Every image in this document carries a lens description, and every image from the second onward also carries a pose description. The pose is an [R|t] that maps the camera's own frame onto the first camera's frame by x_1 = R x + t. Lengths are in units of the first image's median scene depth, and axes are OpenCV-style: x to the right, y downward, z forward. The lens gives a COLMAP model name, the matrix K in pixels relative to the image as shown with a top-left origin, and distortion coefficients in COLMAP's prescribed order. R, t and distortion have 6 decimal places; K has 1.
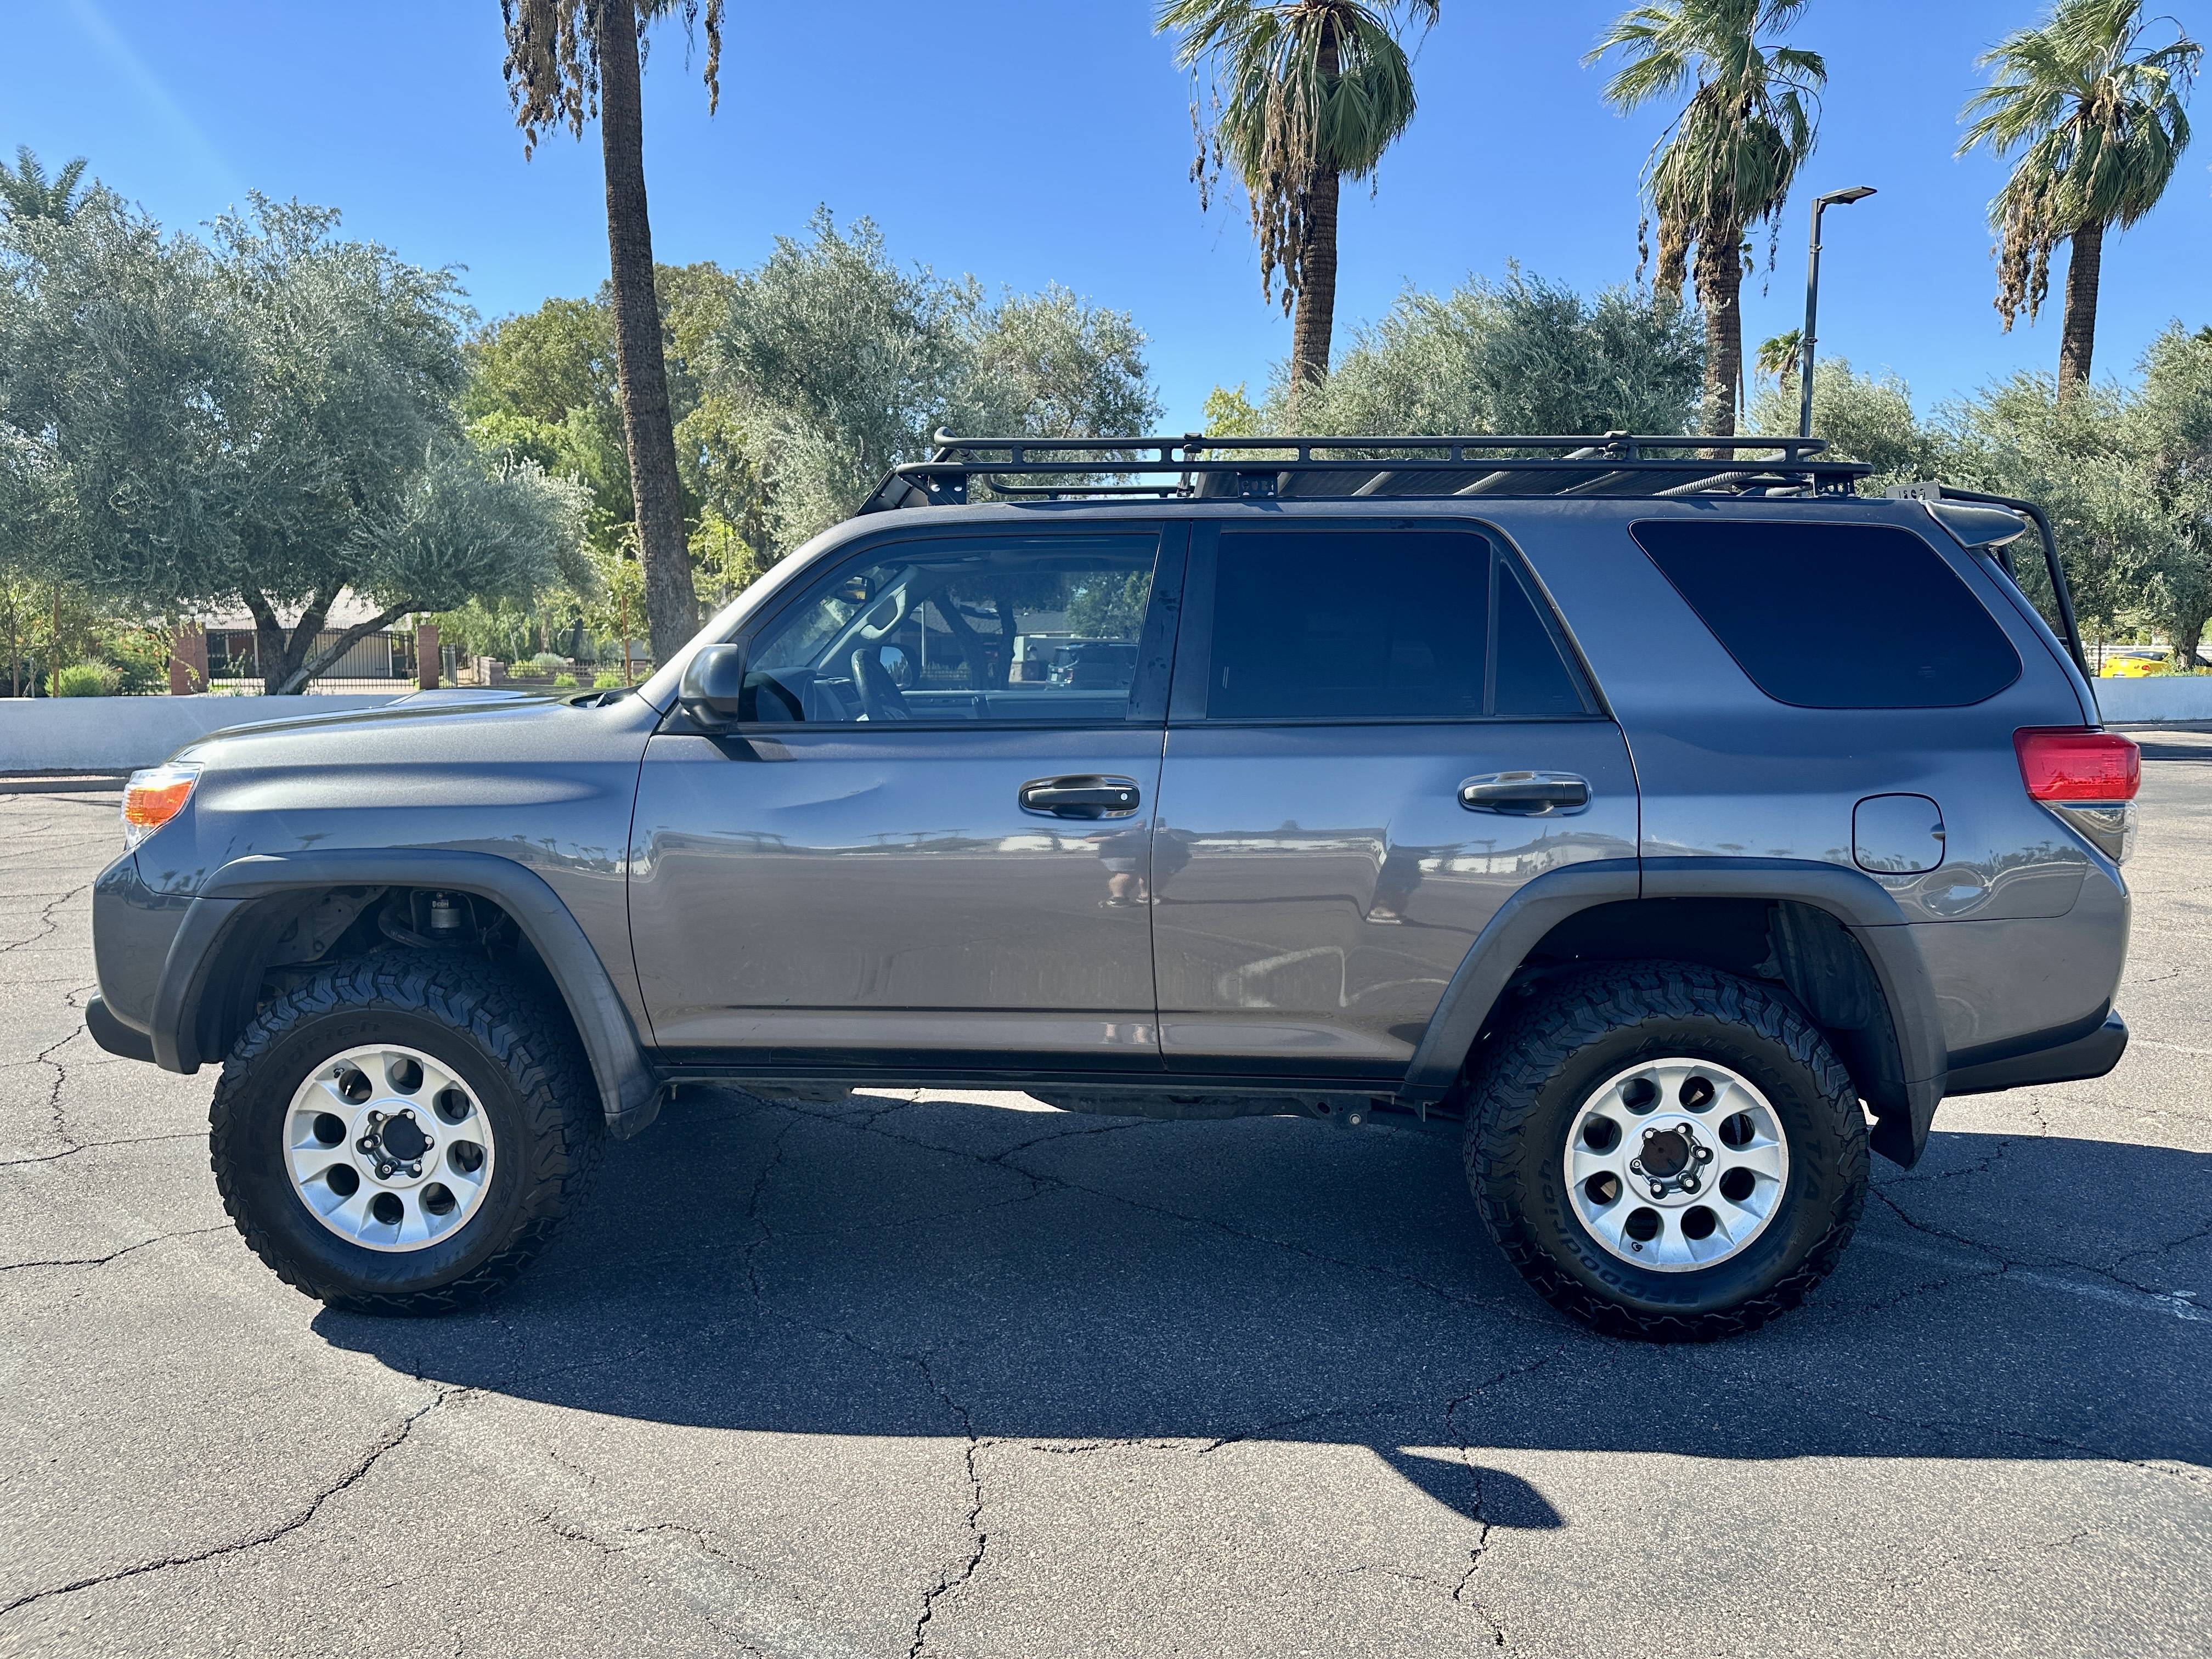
lens RADIAL K [[1560.0, 0, 1128.8], [0, 1560.0, 835.5], [0, 0, 1]] dist [0.015148, -0.031535]
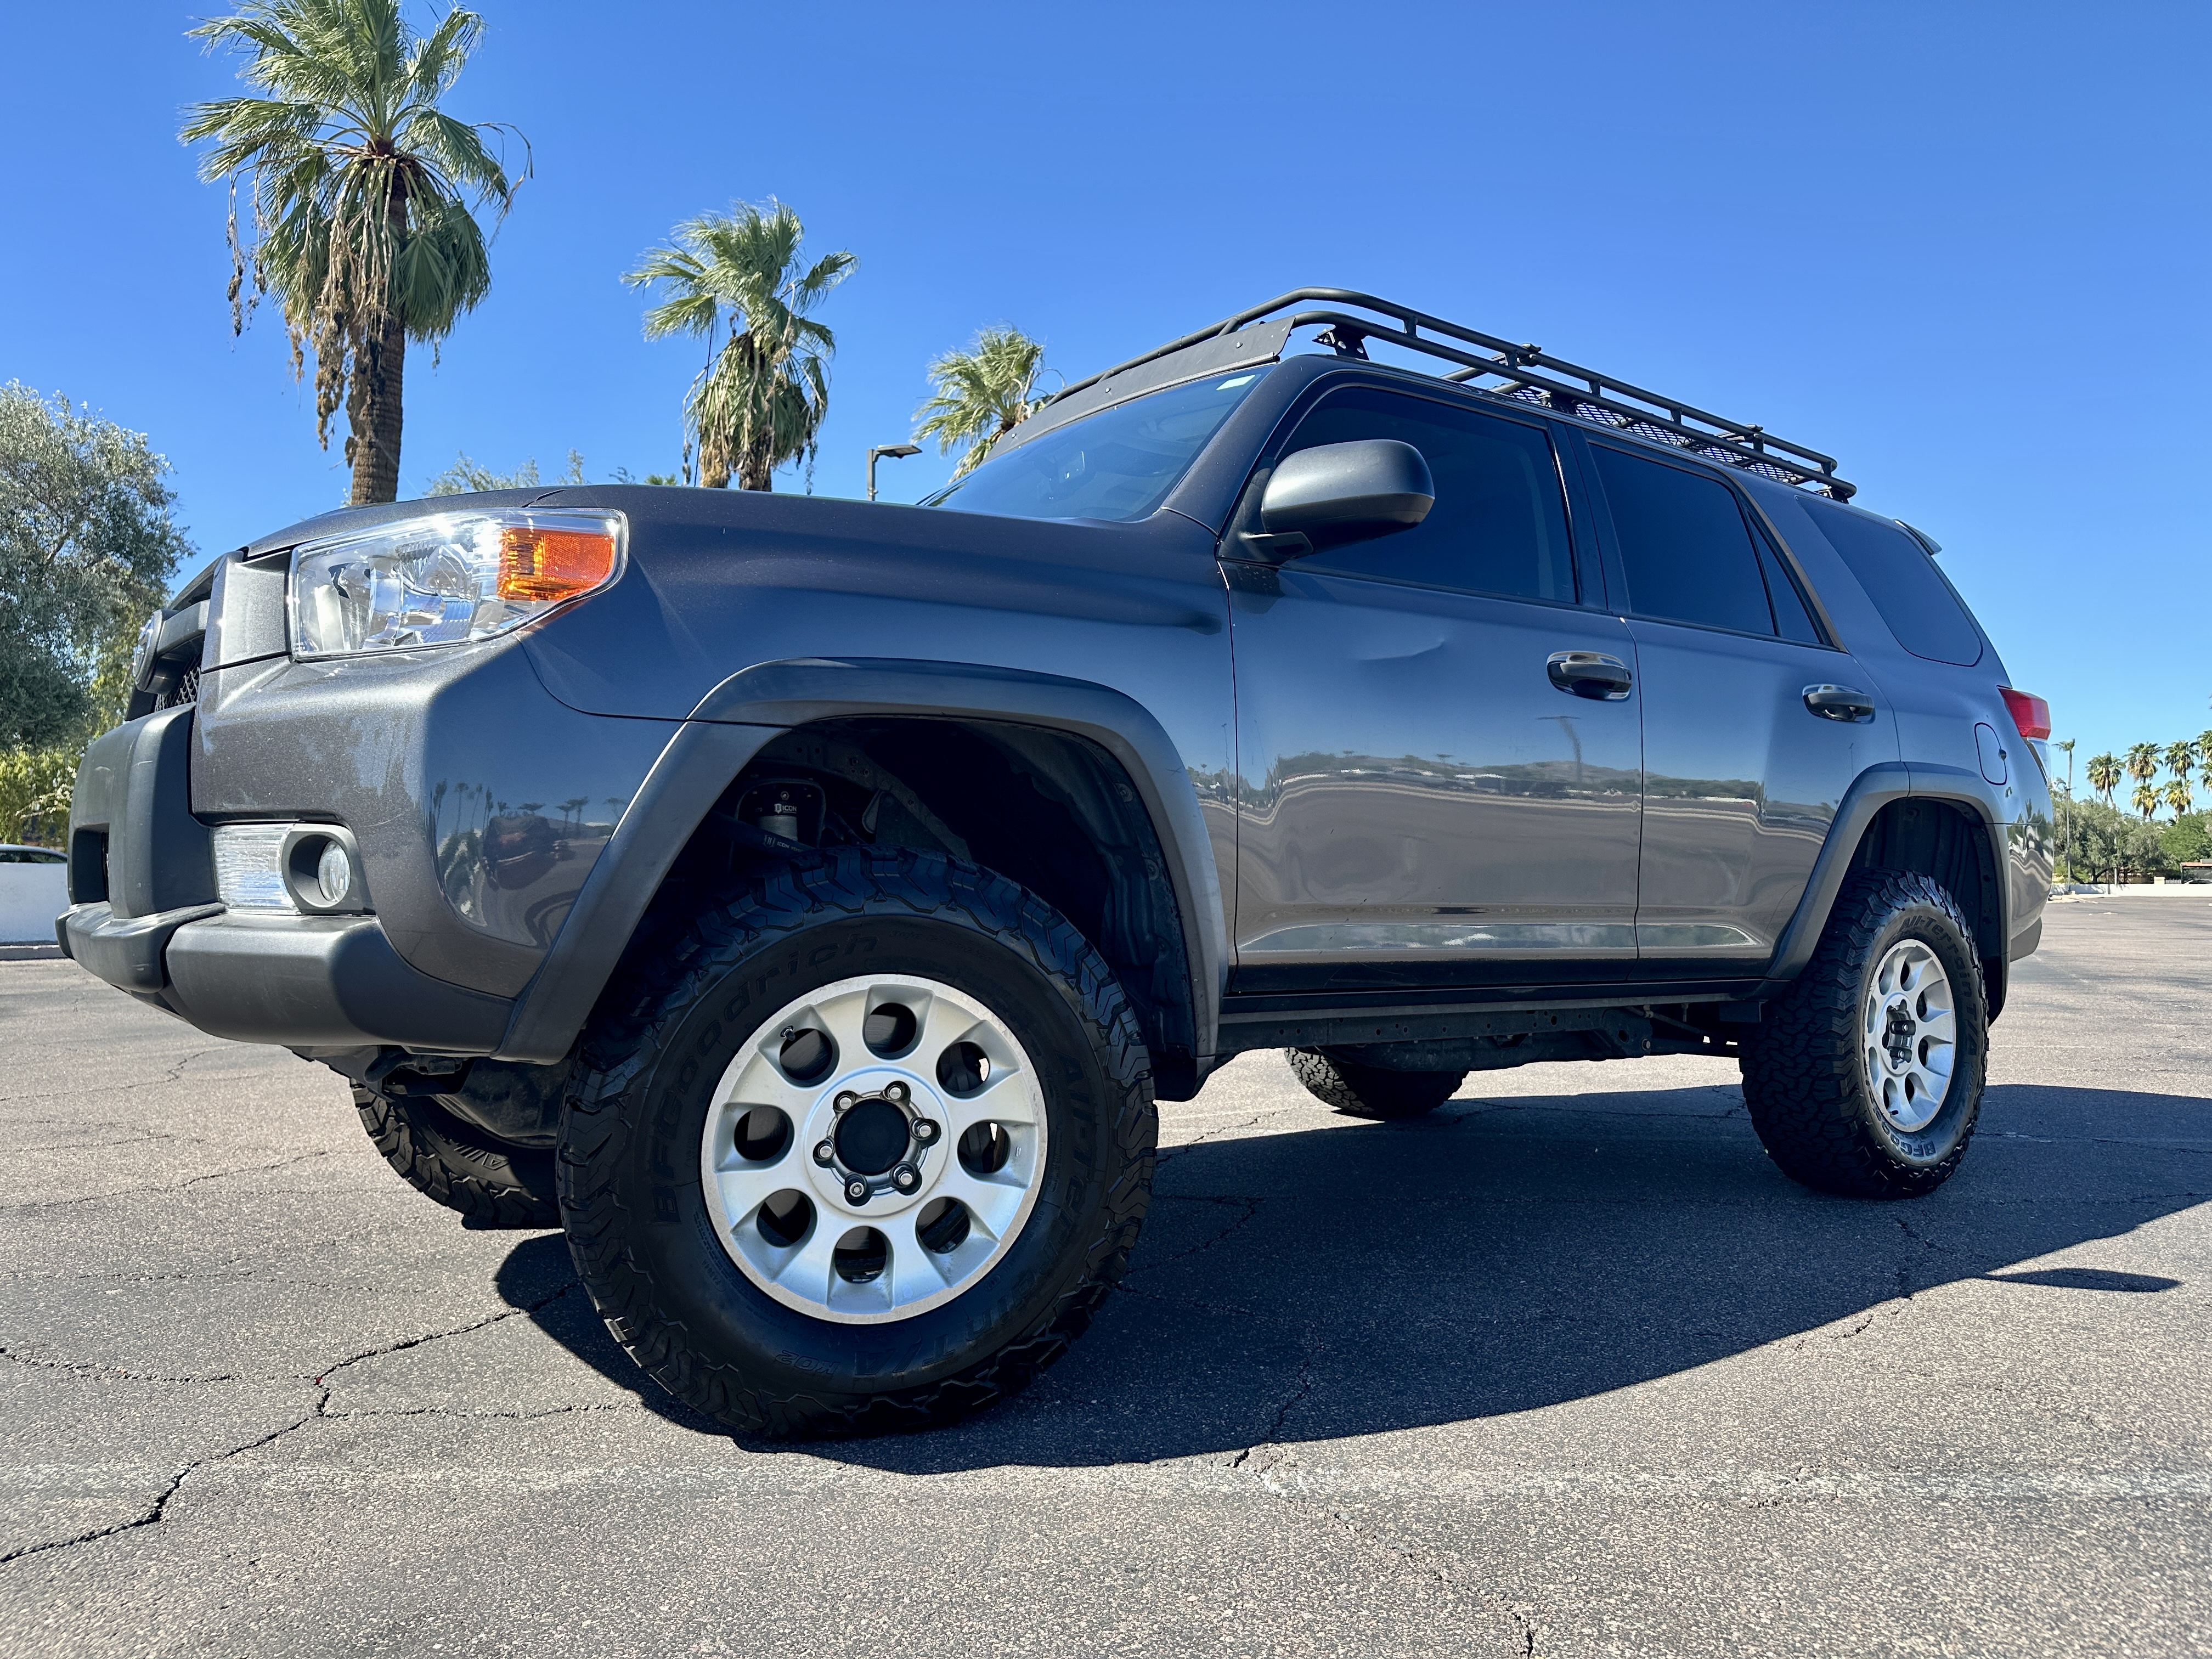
lens RADIAL K [[1560.0, 0, 1110.6], [0, 1560.0, 821.2], [0, 0, 1]] dist [0.015148, -0.031535]
pose [[0.768503, 0.033555, 0.638966, -0.131419], [0.072953, 0.987517, -0.139602, 0.027096], [-0.635674, 0.153899, 0.756461, 0.075069]]
